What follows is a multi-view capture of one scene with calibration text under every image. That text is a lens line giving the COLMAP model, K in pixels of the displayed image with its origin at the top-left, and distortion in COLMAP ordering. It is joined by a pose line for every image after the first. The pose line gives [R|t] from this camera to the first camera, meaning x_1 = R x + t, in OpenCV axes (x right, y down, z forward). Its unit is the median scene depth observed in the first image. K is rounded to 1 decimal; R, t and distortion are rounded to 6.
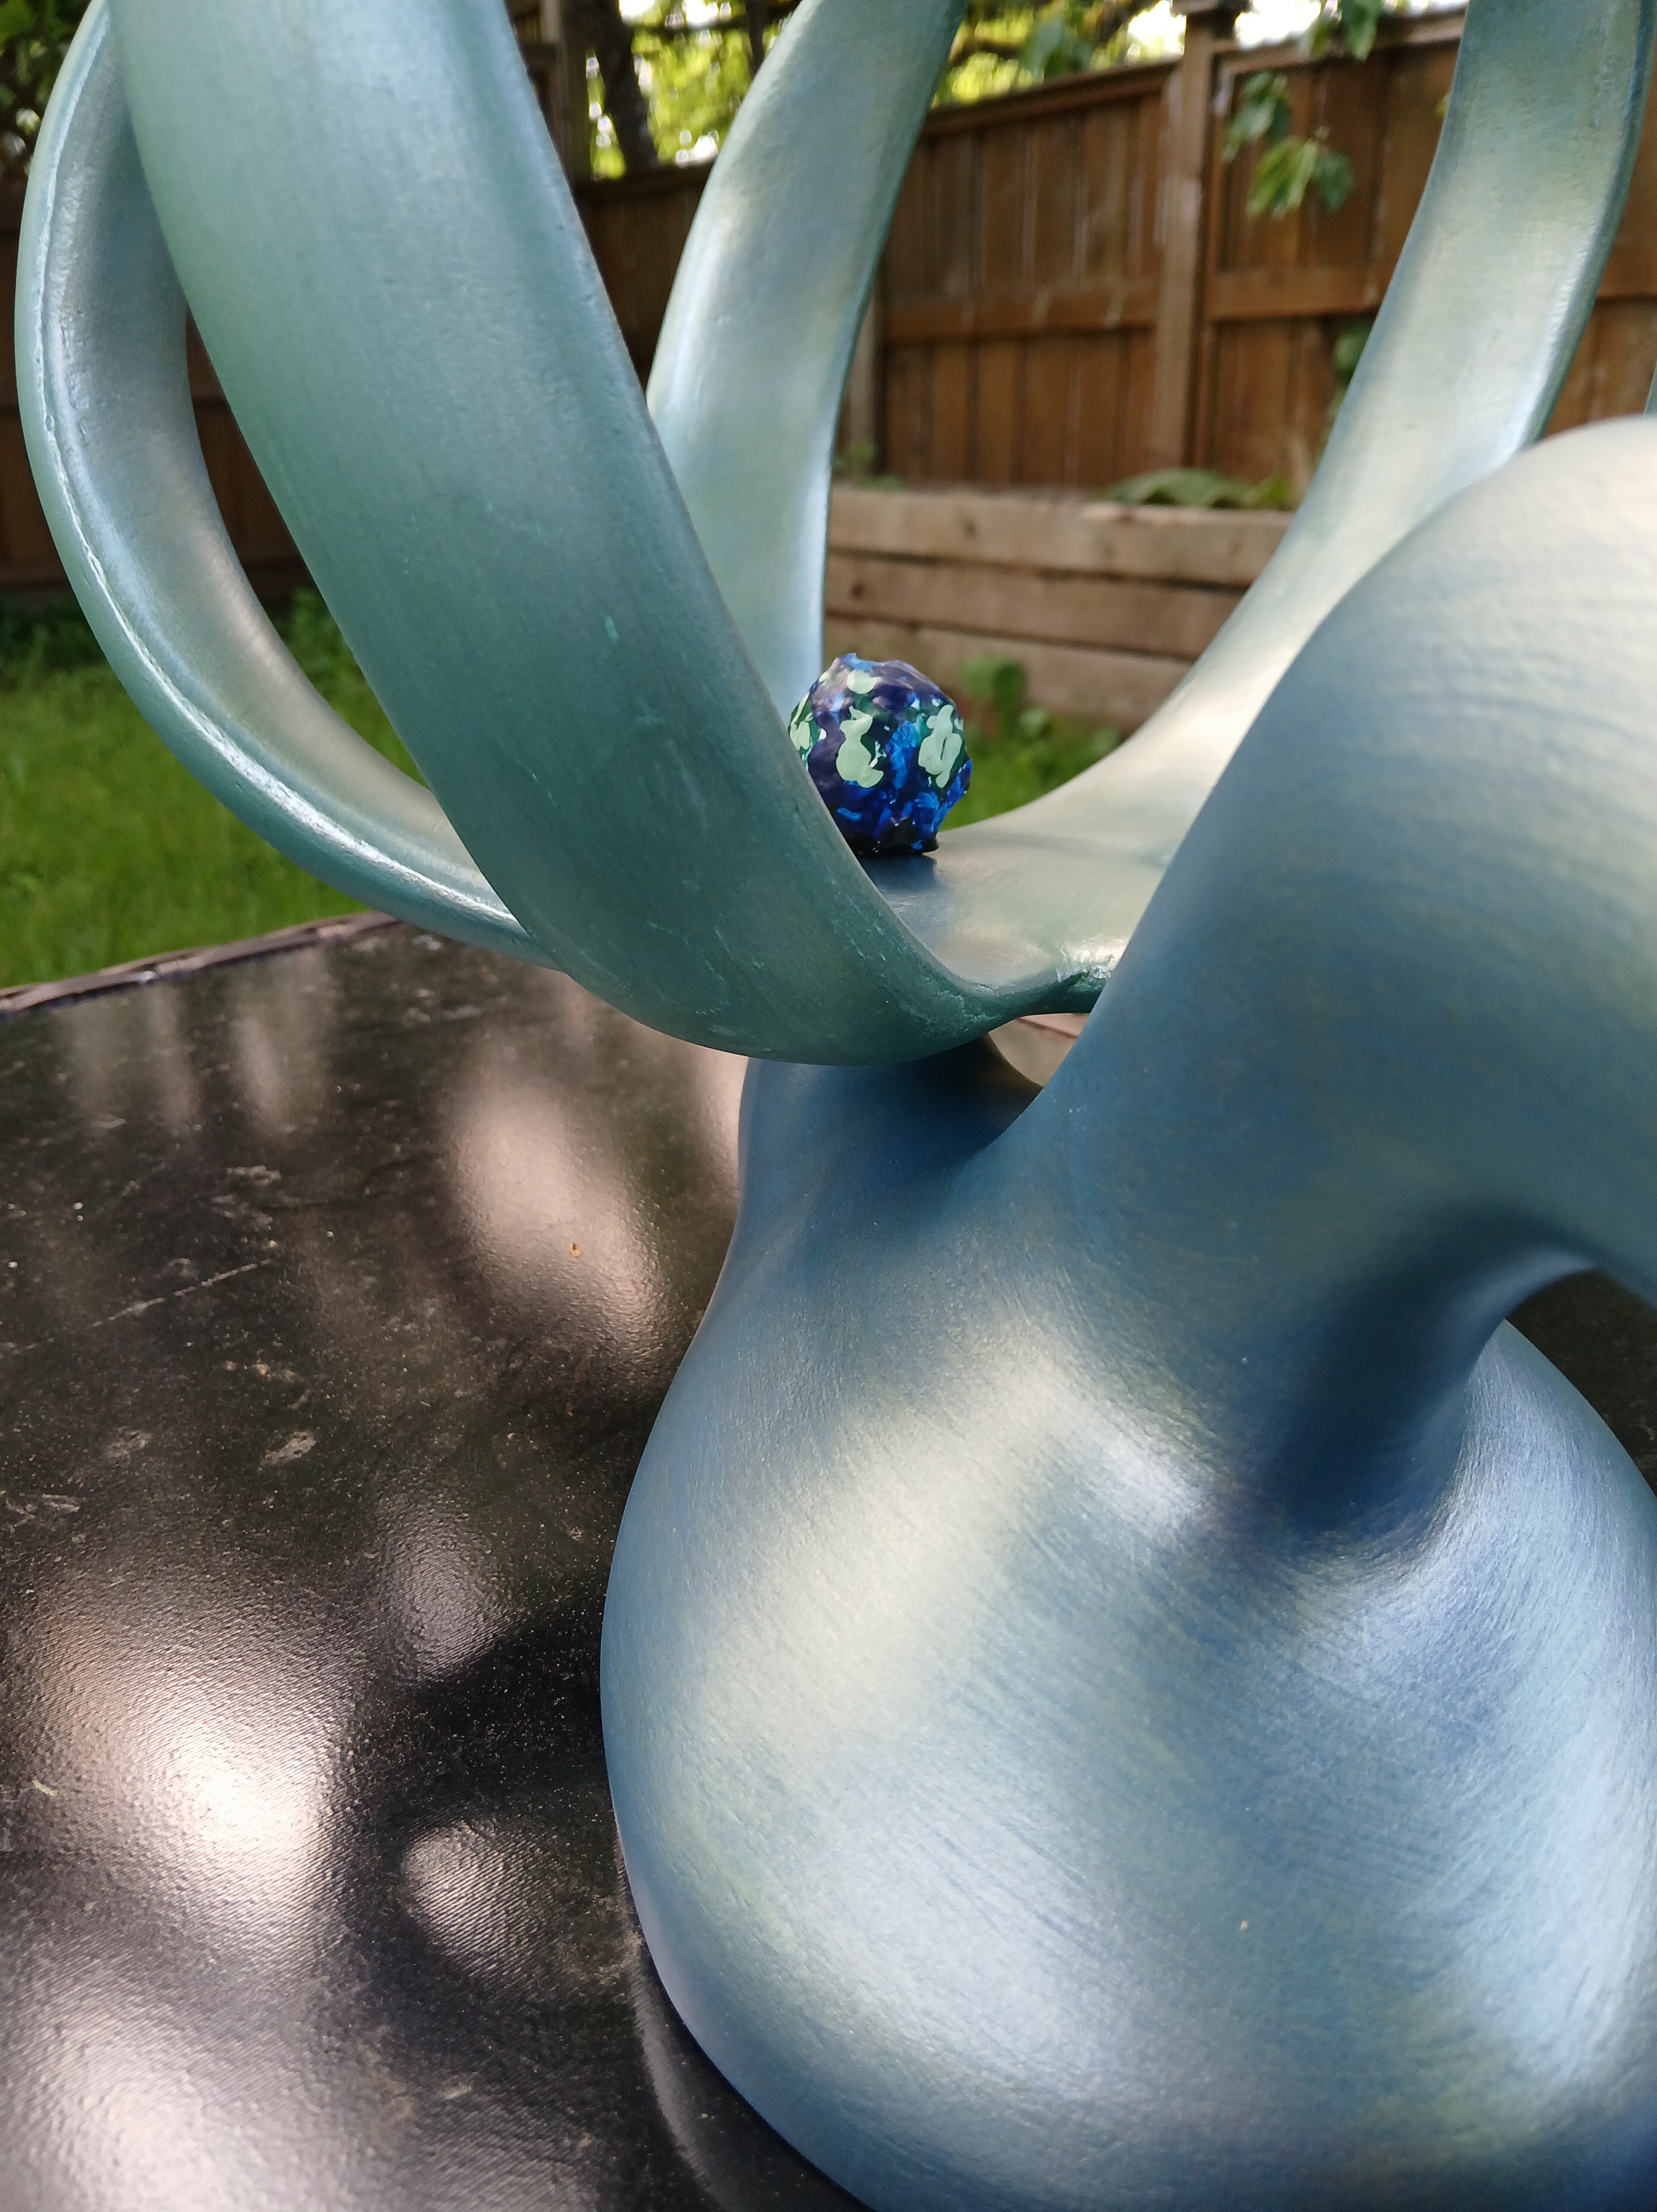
lens RADIAL K [[1749.1, 0, 815.9], [0, 1749.1, 1100.8], [0, 0, 1]] dist [0.001757, -0.050603]
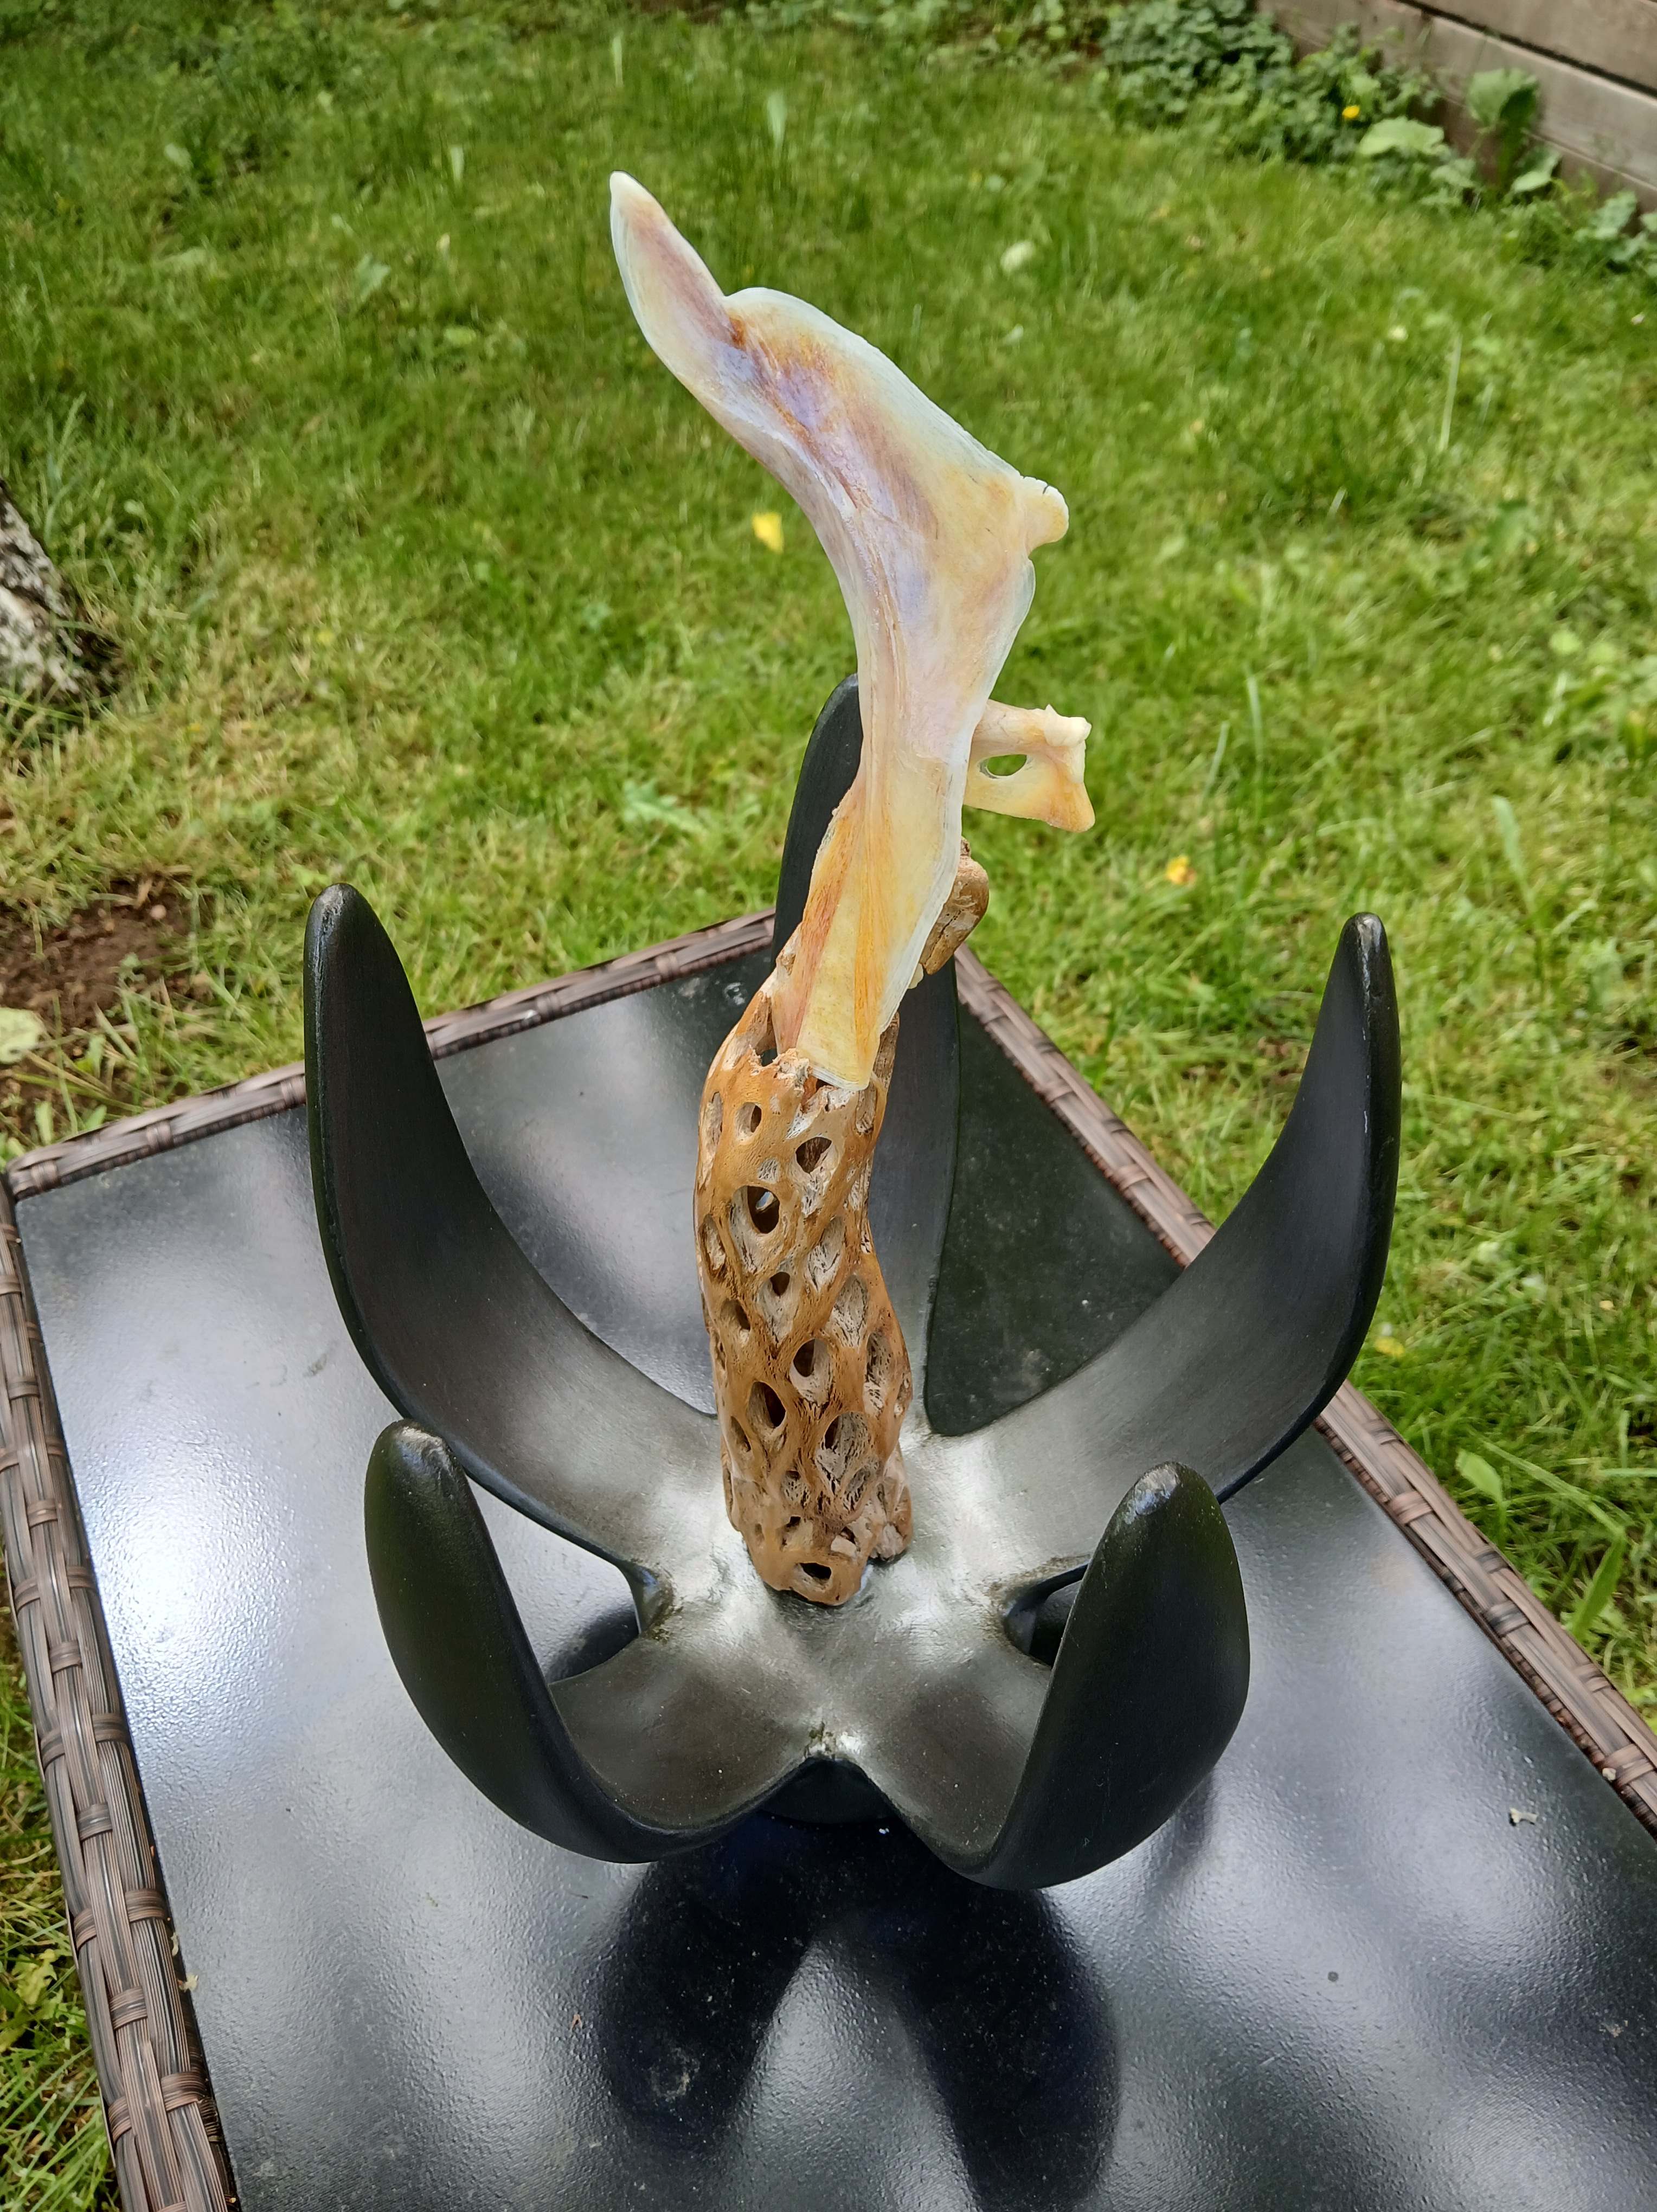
lens RADIAL K [[1749.1, 0, 842.1], [0, 1749.1, 1110.0], [0, 0, 1]] dist [0.001757, -0.050603]
pose [[0.969078, 0.174112, -0.174851, 0.016177], [-0.087014, 0.904211, 0.418128, -0.098729], [0.230904, -0.389984, 0.891401, -0.026308]]
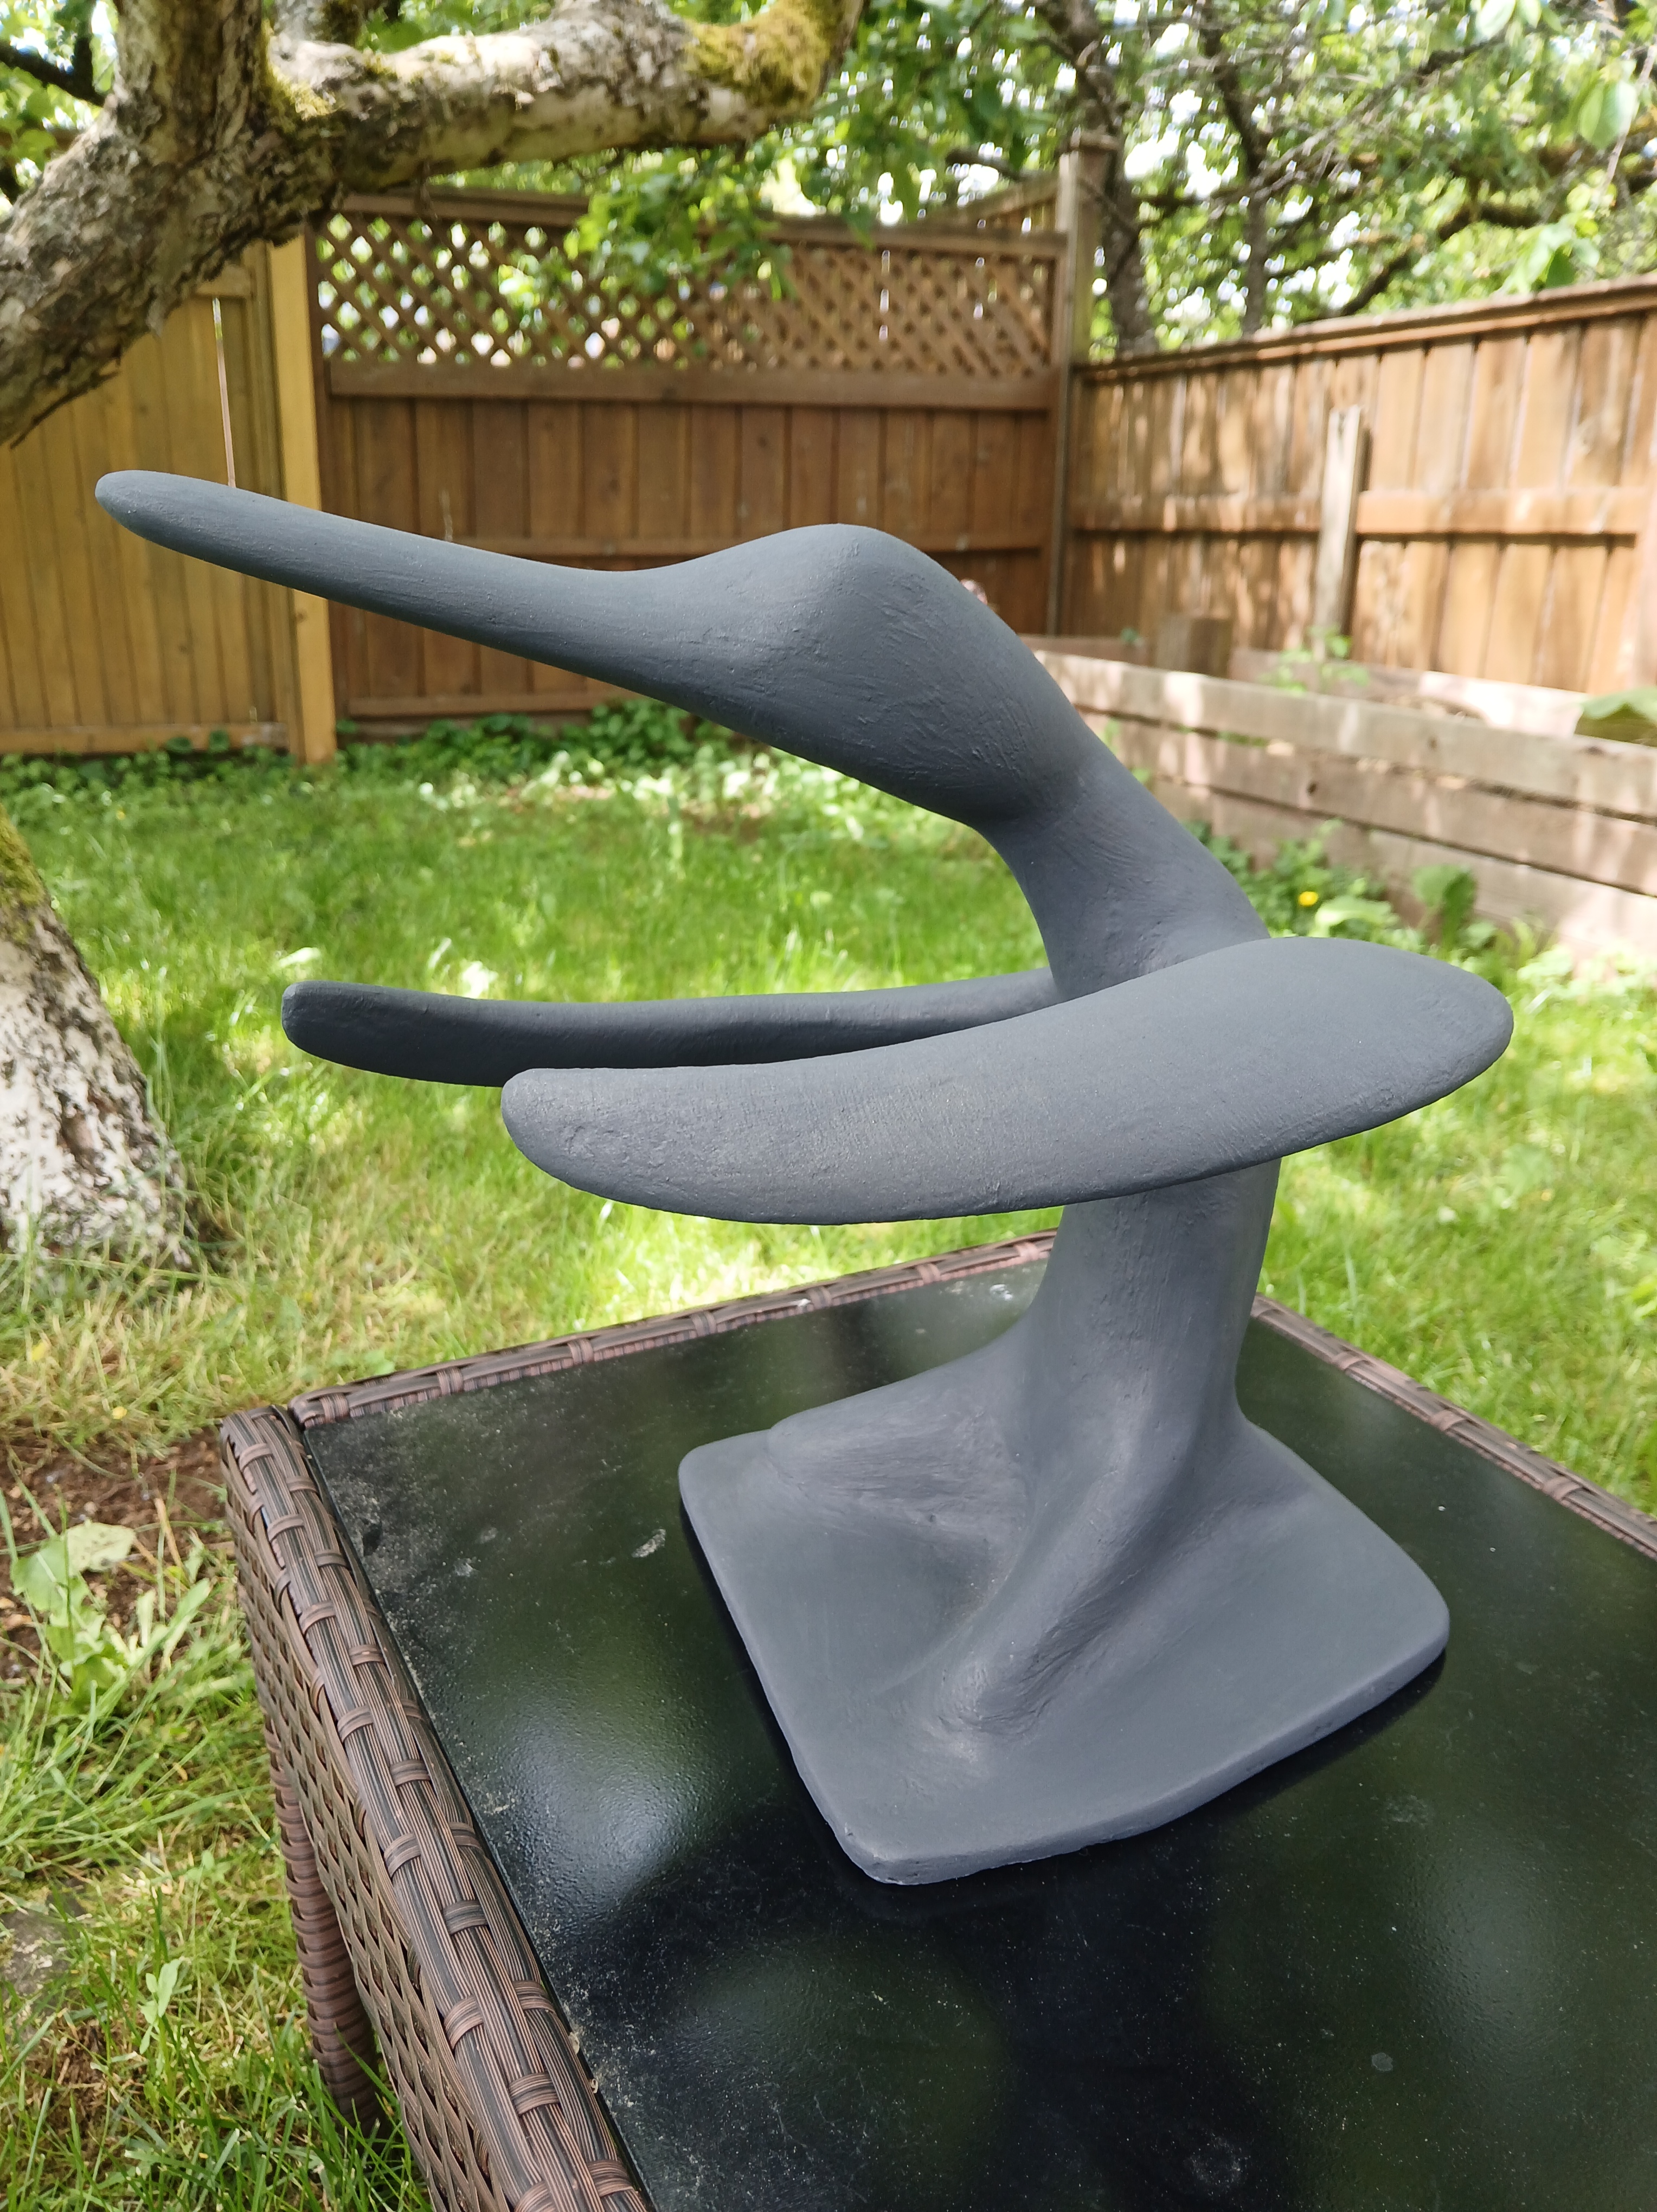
lens RADIAL K [[1749.1, 0, 829.3], [0, 1749.1, 1117.8], [0, 0, 1]] dist [0.001757, -0.050603]
pose [[0.972525, 0.105751, -0.207392, -0.016556], [-0.114472, 0.992959, -0.030477, -0.029966], [0.202709, 0.053380, 0.977783, -0.054687]]
